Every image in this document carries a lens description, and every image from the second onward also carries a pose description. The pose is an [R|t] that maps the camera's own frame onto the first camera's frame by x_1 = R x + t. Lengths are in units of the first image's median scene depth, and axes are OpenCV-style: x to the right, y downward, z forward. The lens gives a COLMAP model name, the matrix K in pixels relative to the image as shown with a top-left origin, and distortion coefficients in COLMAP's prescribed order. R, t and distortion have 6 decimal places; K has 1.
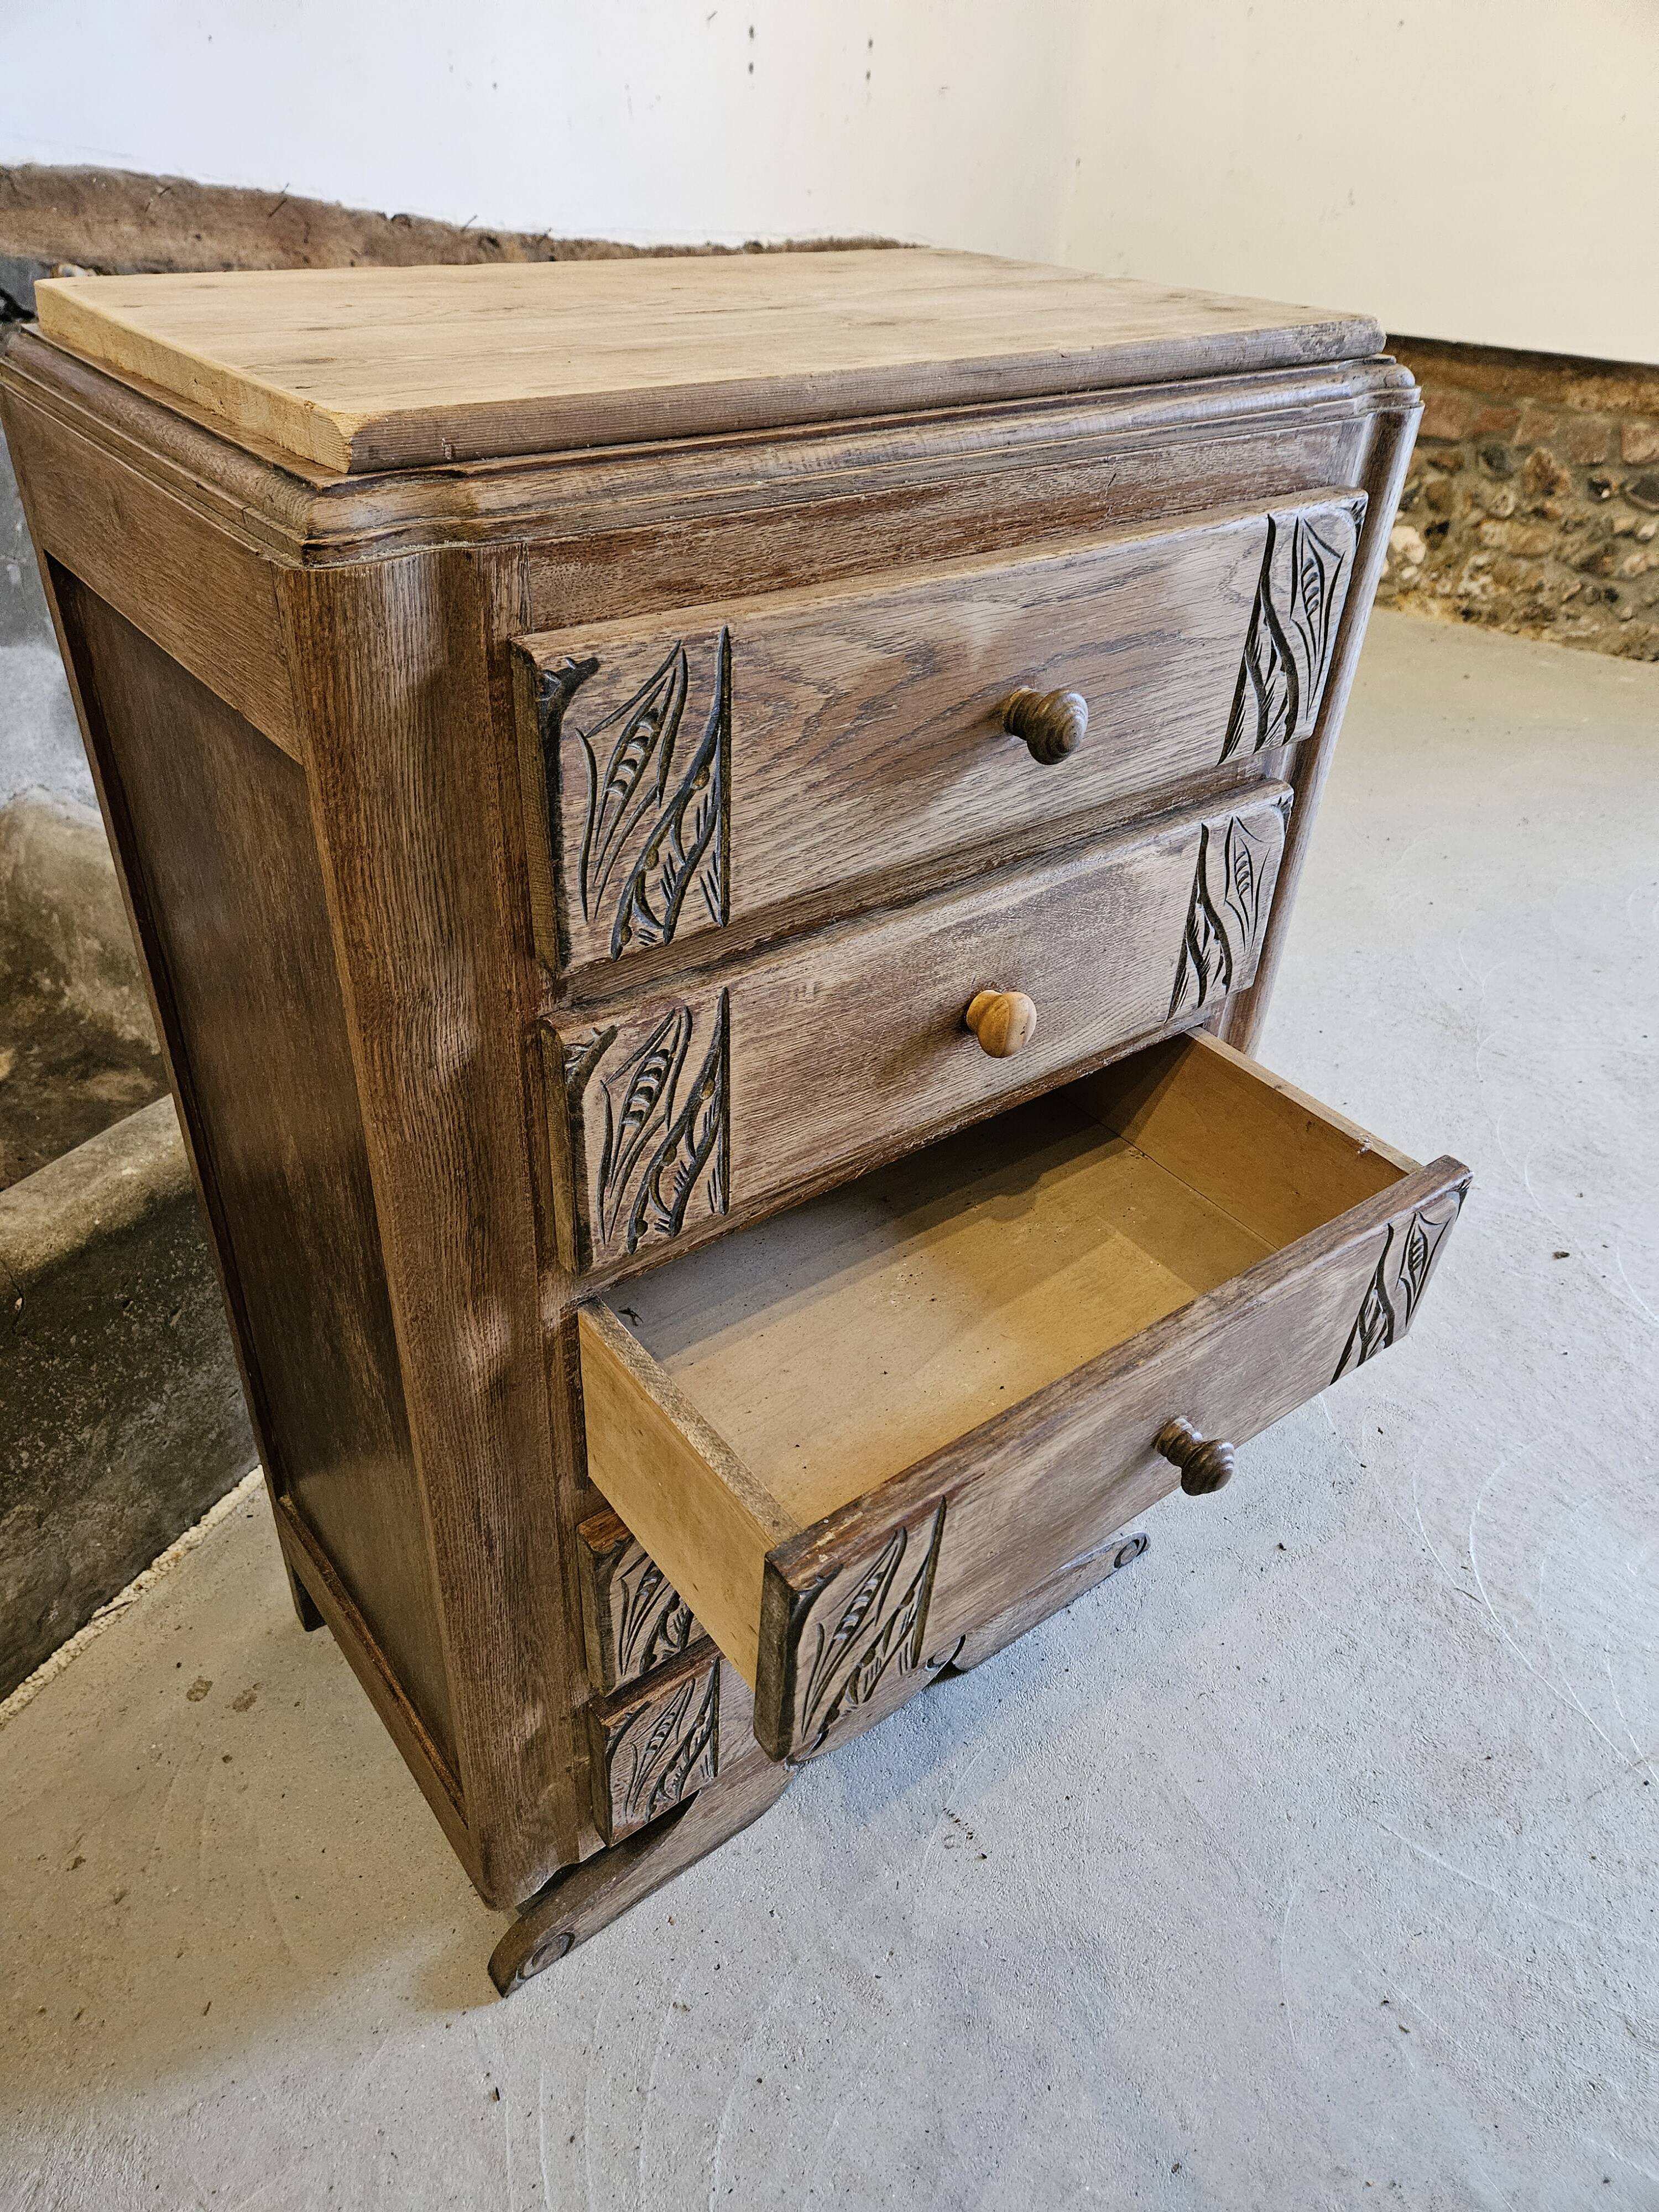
lens RADIAL K [[1474.1, 0, 799.2], [0, 1474.1, 1092.6], [0, 0, 1]] dist [0.071018, -0.060574]
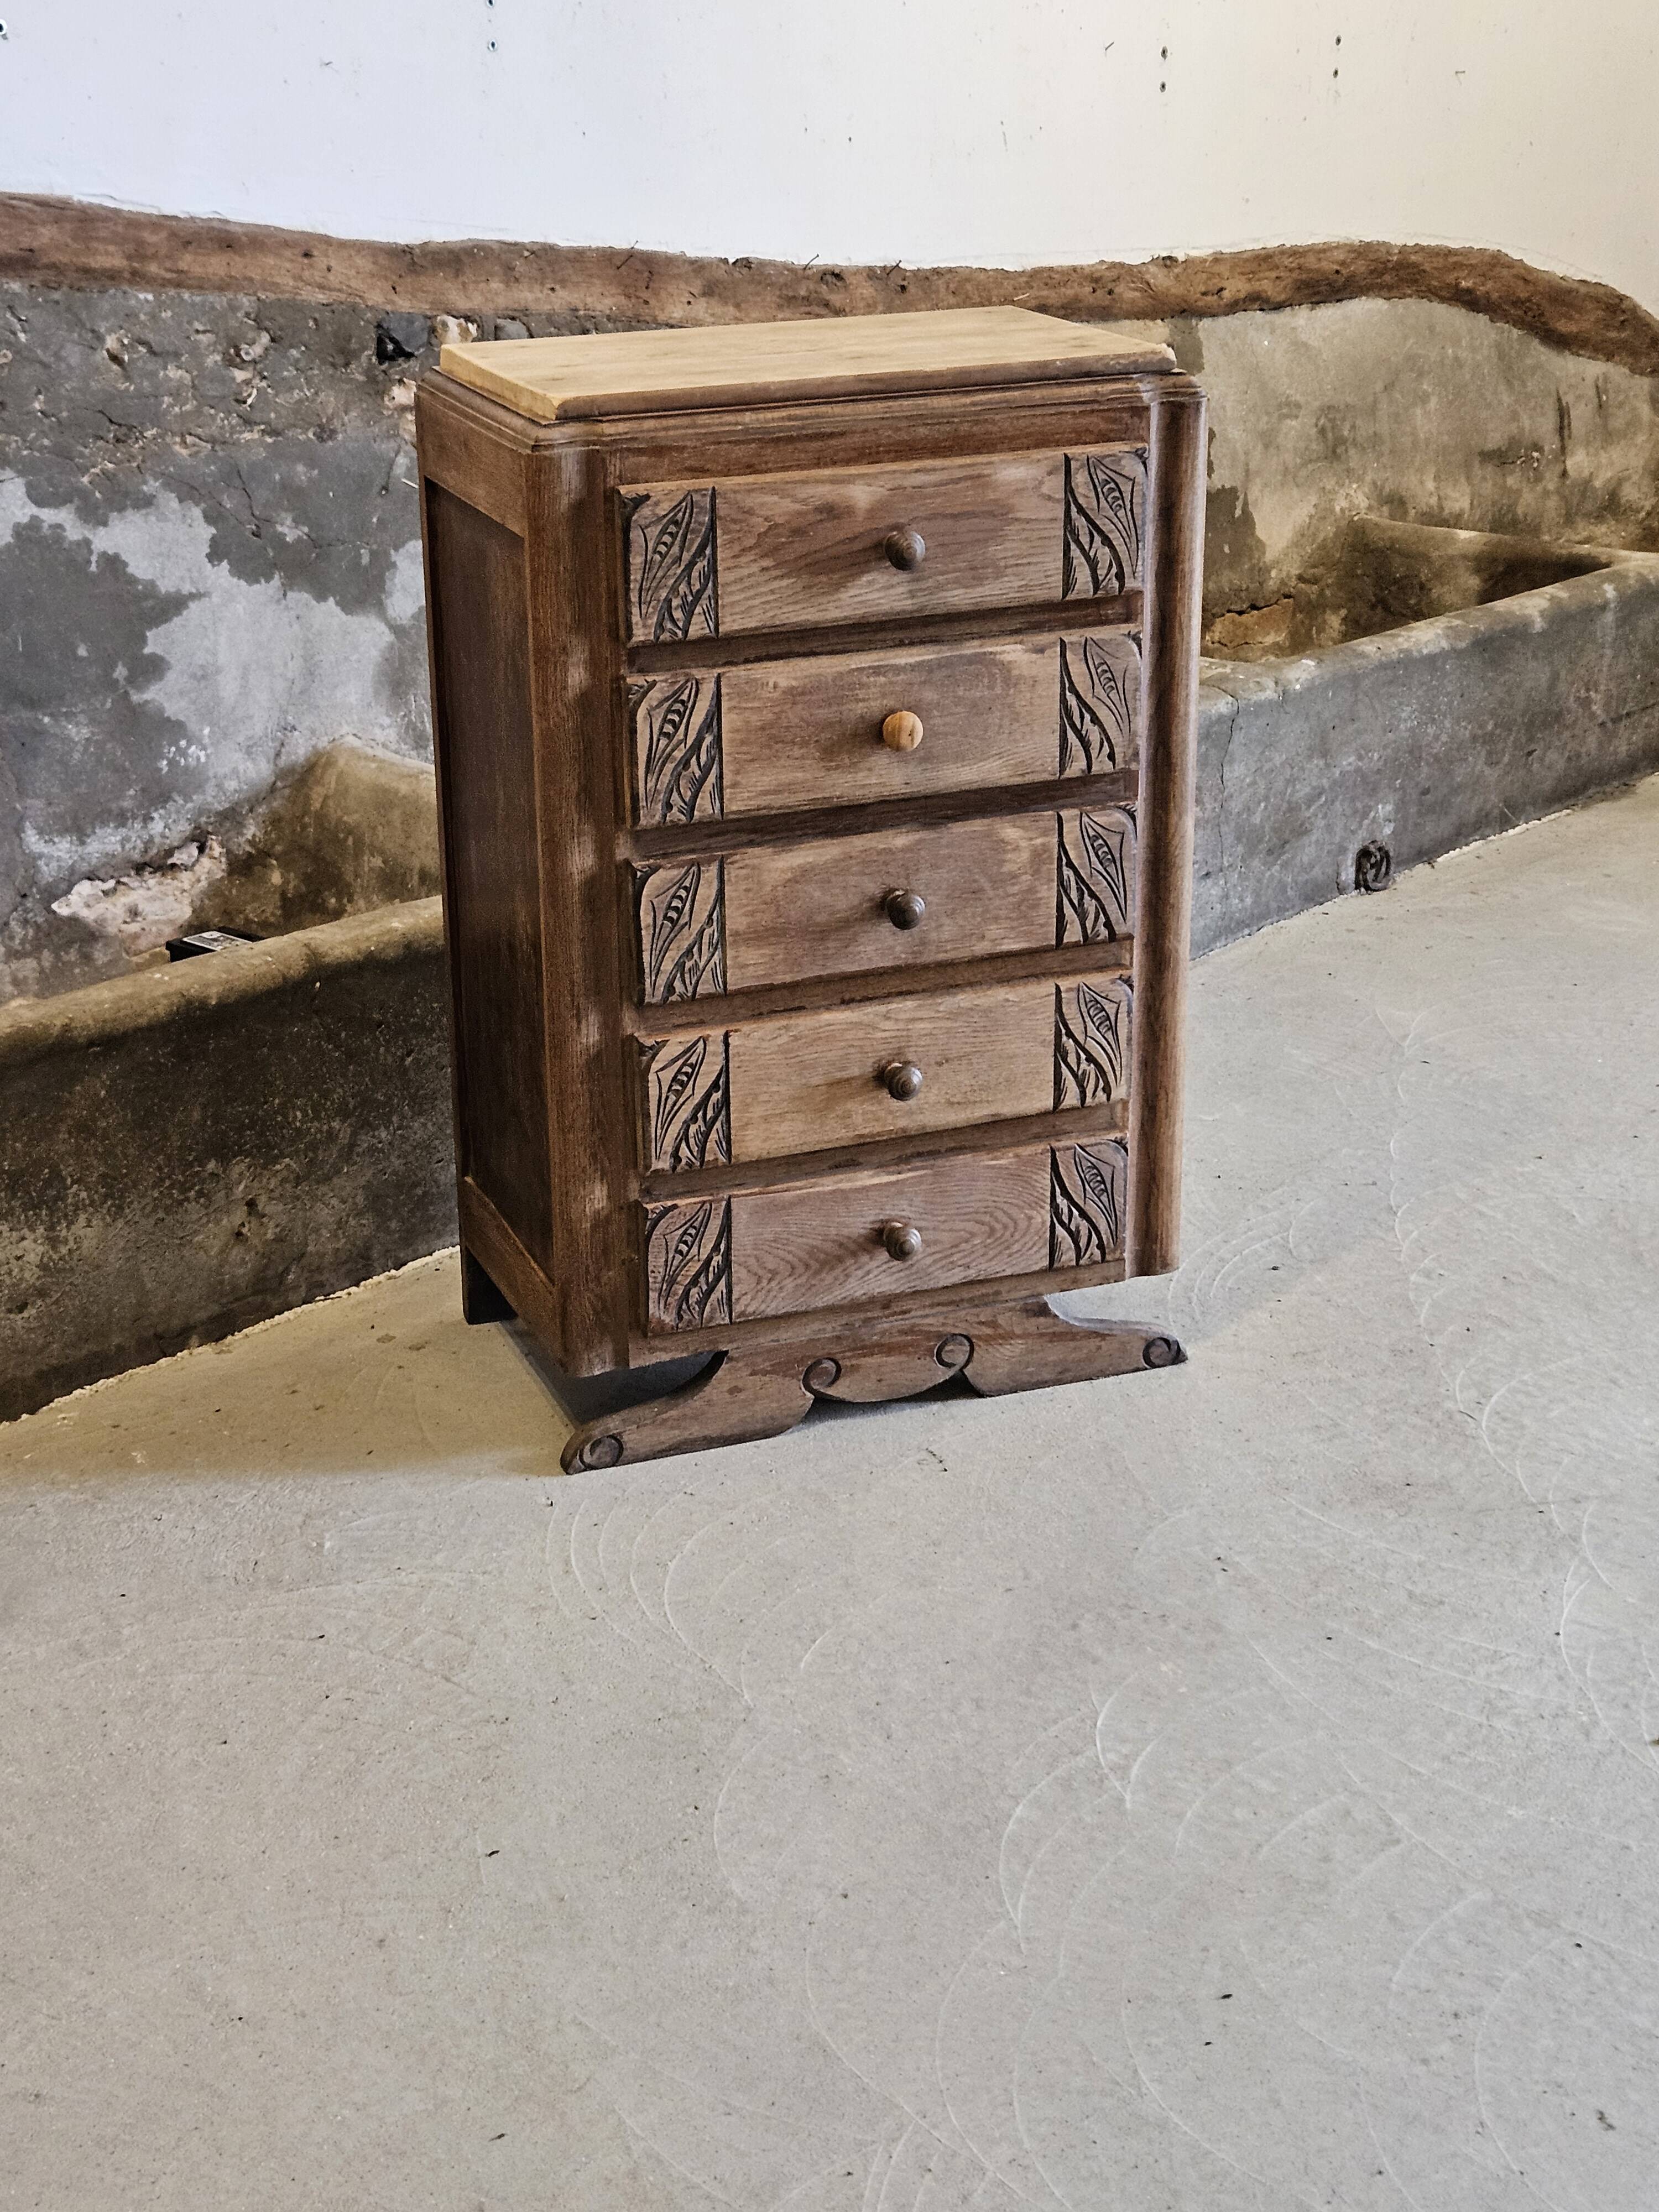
lens RADIAL K [[3099.0, 0, 729.1], [0, 3099.0, 1051.9], [0, 0, 1]] dist [0.105487, -0.182476]
pose [[0.954162, 0.051283, -0.294864, 1.138509], [-0.121795, 0.966476, -0.226030, 1.271336], [0.273388, 0.251583, 0.928421, -2.534376]]
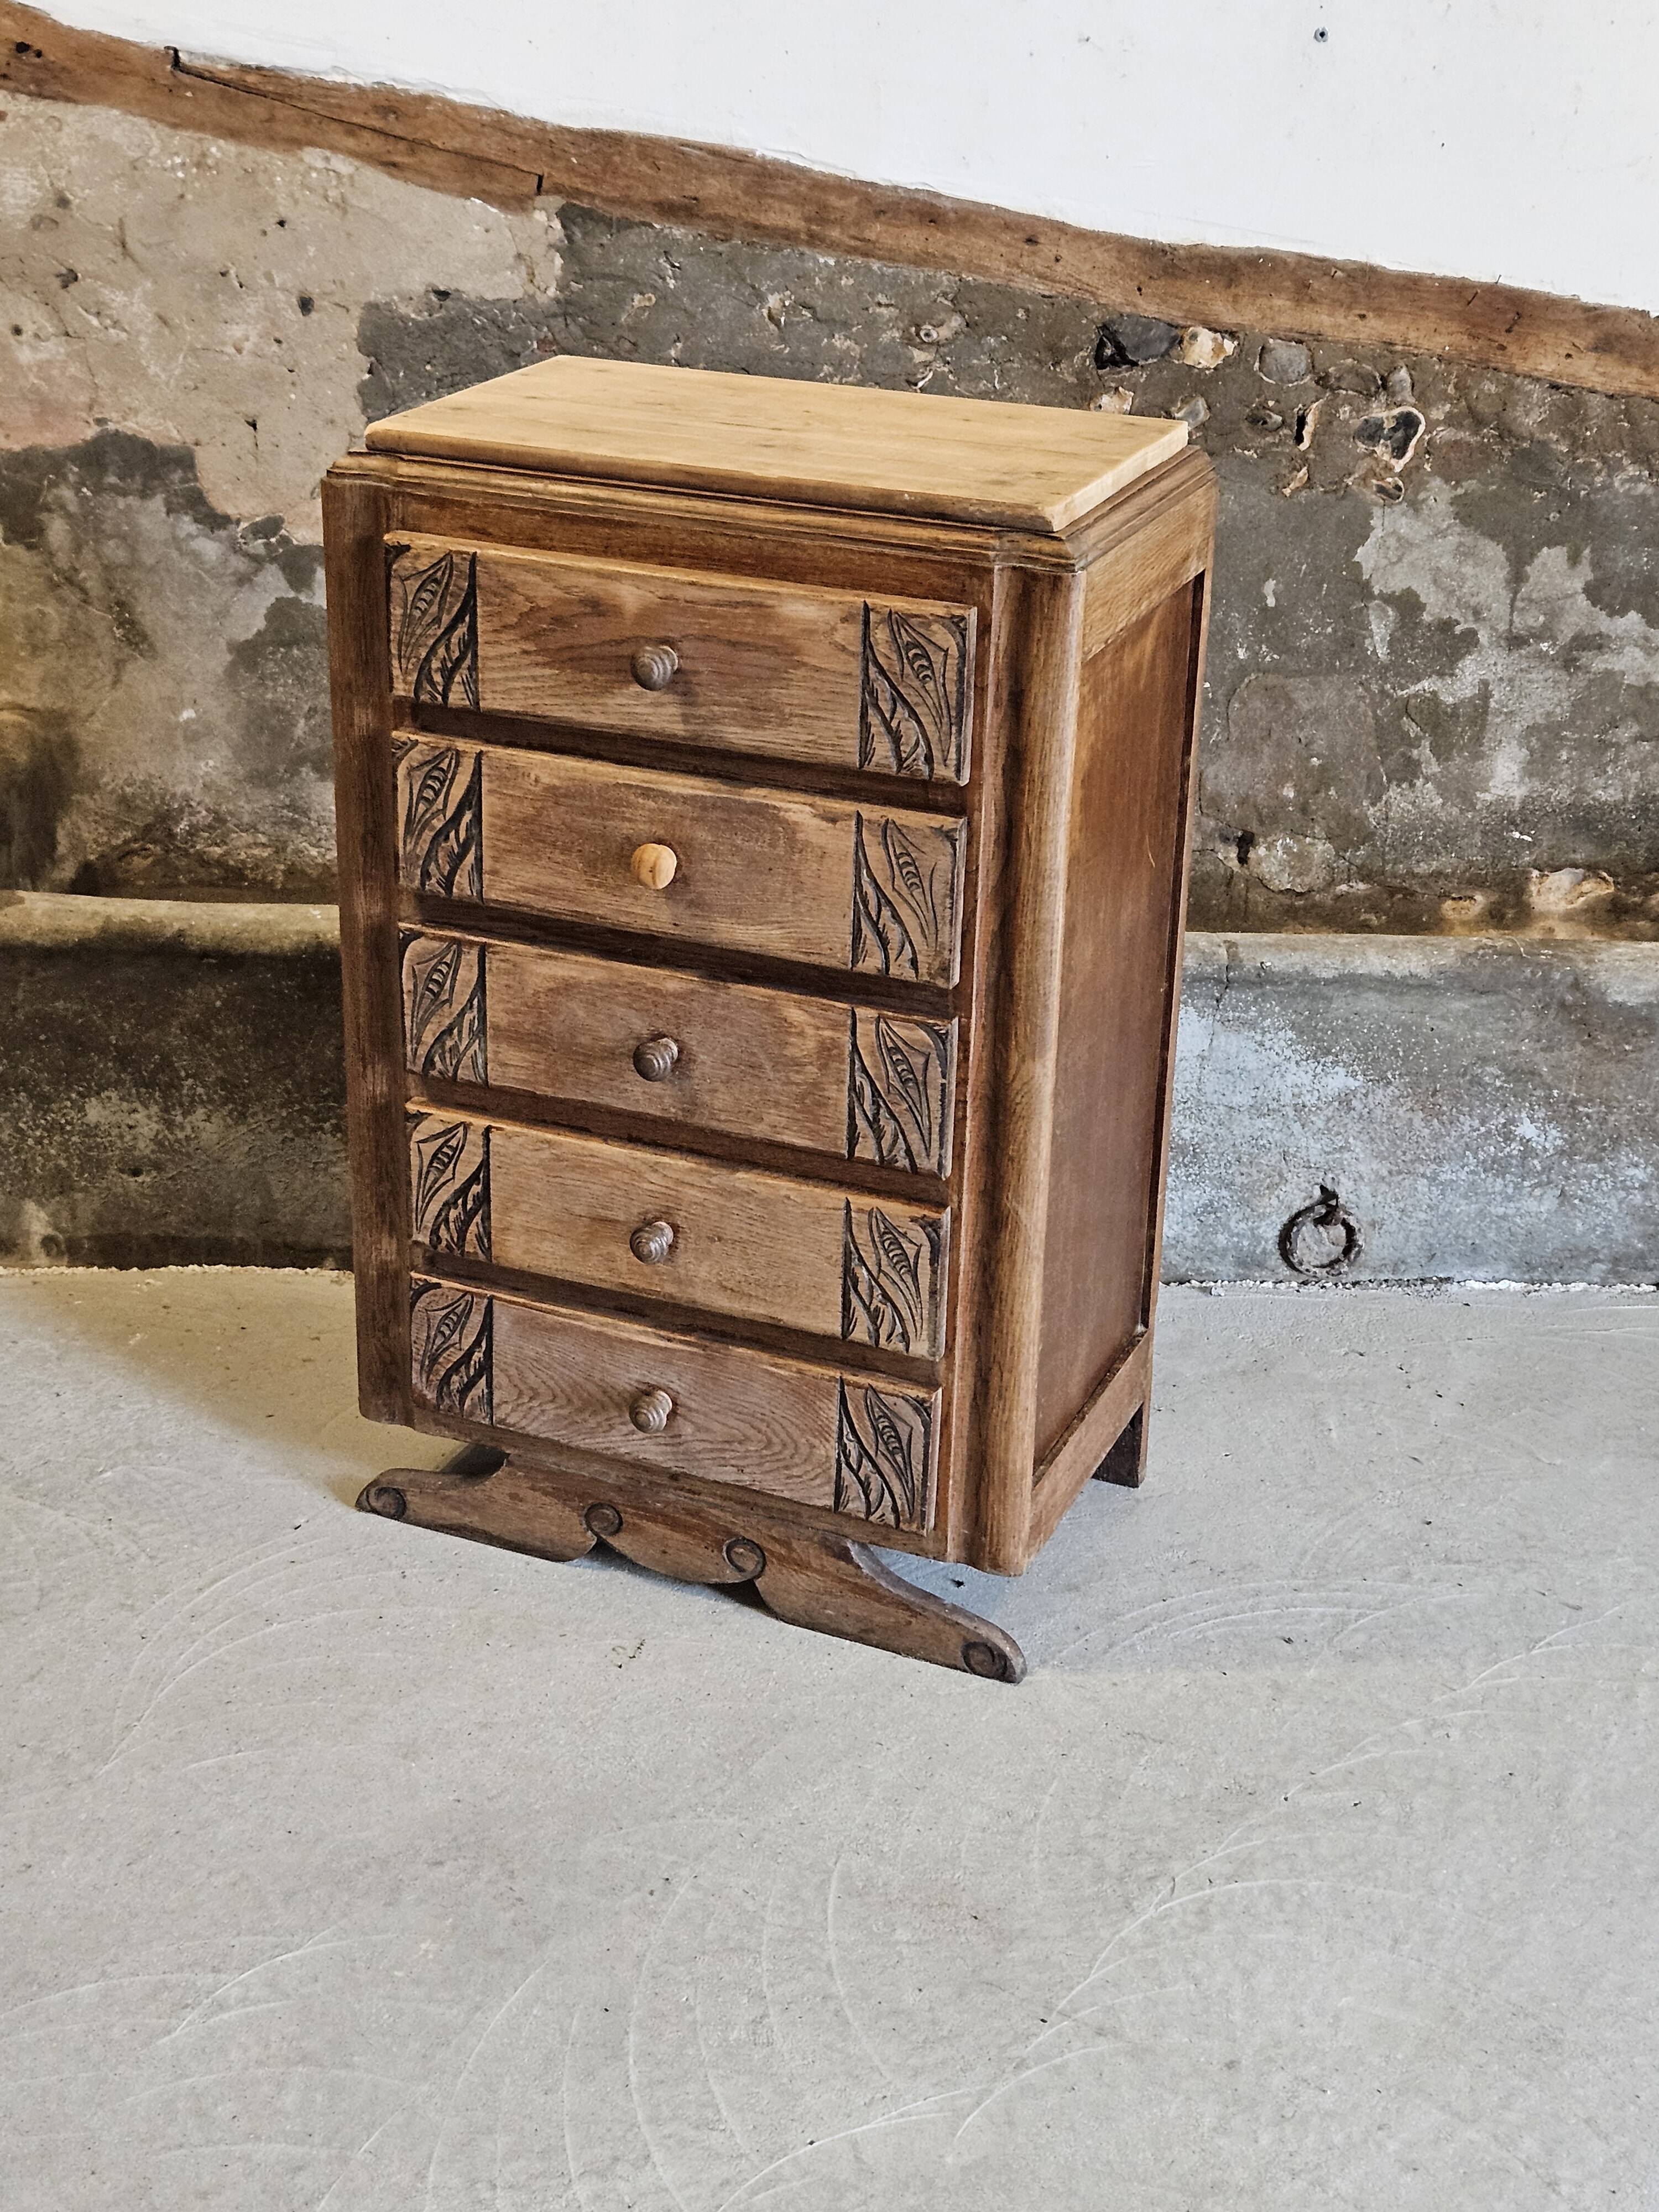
lens RADIAL K [[3099.3, 0, 833.0], [0, 3099.3, 1085.6], [0, 0, 1]] dist [0.089020, -0.060835]
pose [[0.500208, 0.323868, -0.803058, 3.185733], [-0.496571, 0.867057, 0.040375, -0.079358], [0.709372, 0.378579, 0.594532, -0.748241]]
